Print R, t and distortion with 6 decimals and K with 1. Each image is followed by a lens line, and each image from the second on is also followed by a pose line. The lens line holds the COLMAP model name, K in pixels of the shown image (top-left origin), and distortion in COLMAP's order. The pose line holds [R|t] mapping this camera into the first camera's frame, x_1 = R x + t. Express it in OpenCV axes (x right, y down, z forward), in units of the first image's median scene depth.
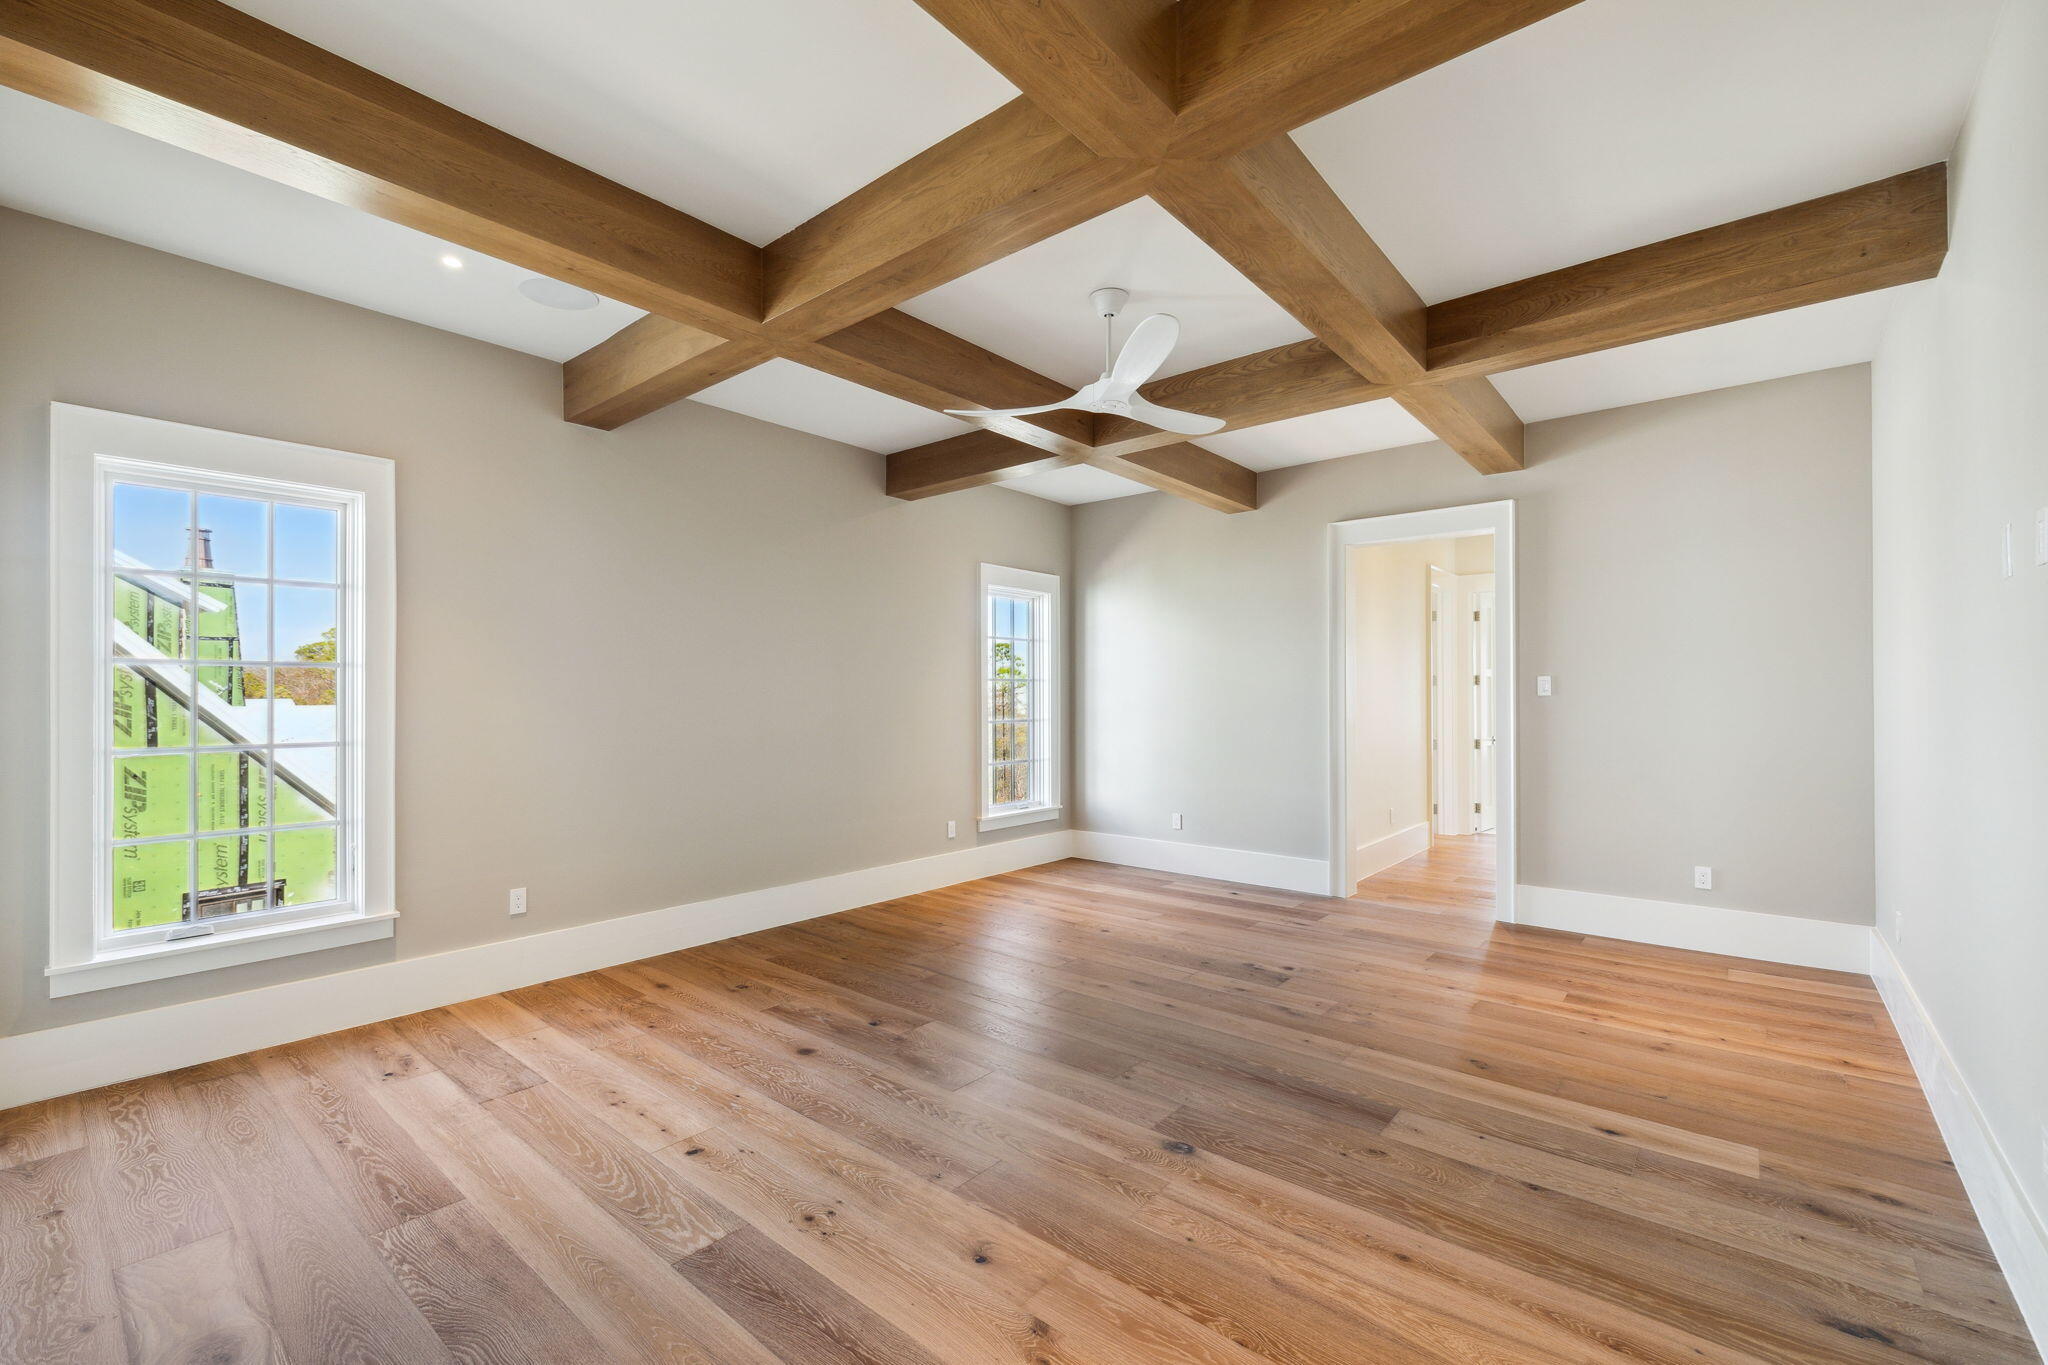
lens RADIAL K [[858.7, 0, 1029.1], [0, 858.7, 697.1], [0, 0, 1]] dist [0.001052, 0.000093]
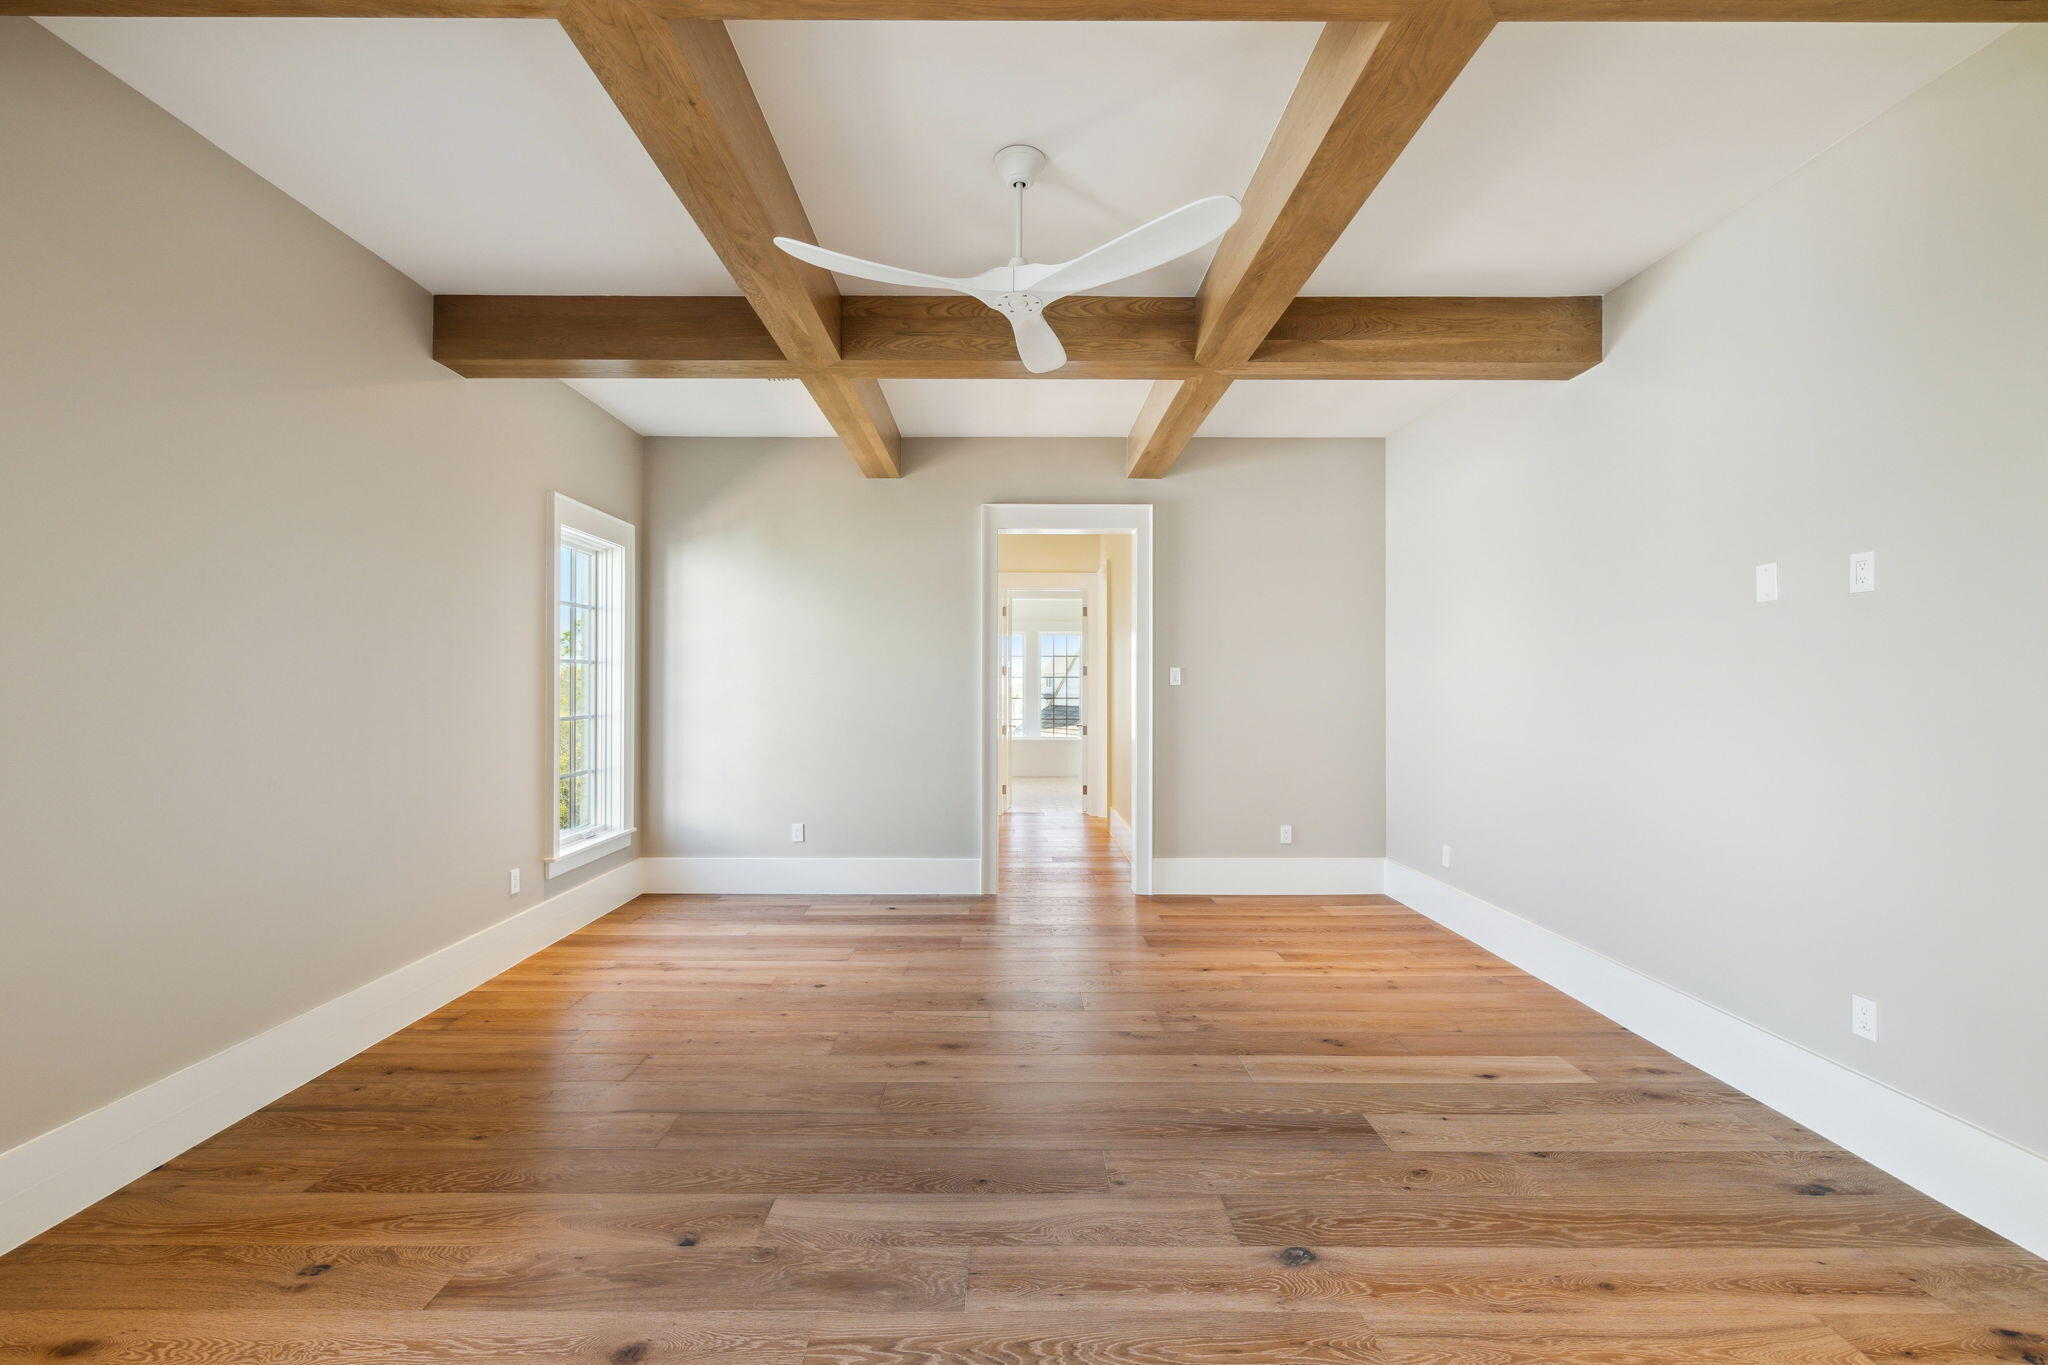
lens RADIAL K [[858.4, 0, 1024.0], [0, 858.4, 682.5], [0, 0, 1]] dist [0.001046, 0.000205]
pose [[0.766903, 0.004856, 0.641745, -0.316054], [-0.002285, 0.999986, -0.004836, 0.000981], [-0.641759, 0.002243, 0.766903, 0.333260]]
